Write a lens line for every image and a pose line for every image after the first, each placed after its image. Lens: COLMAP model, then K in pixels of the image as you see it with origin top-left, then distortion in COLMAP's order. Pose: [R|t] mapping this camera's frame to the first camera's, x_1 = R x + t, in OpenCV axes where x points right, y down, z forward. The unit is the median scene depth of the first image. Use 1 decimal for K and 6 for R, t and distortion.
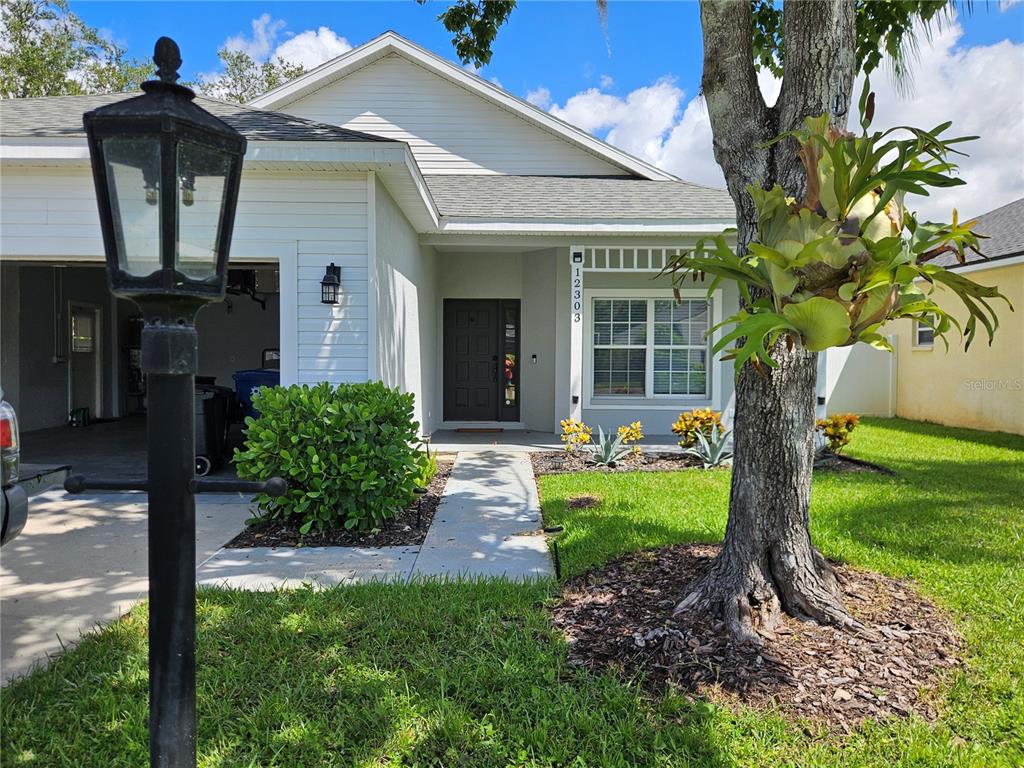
lens RADIAL K [[686.8, 0, 505.9], [0, 686.8, 378.5], [0, 0, 1]] dist [0.048157, -0.003238]
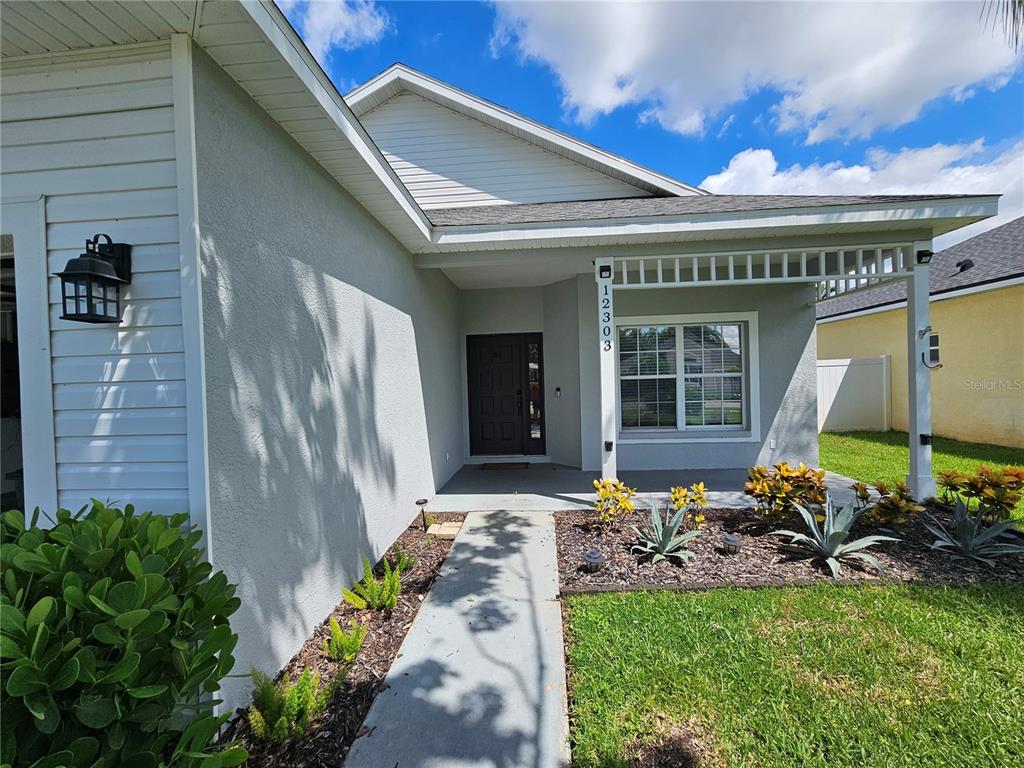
lens RADIAL K [[419.9, 0, 515.7], [0, 419.9, 385.2], [0, 0, 1]] dist [0.002592, 0.000180]
pose [[0.996933, -0.033966, -0.070498, 0.028474], [0.032502, 0.999234, -0.021816, -0.033864], [0.071185, 0.019458, 0.997273, 0.487486]]
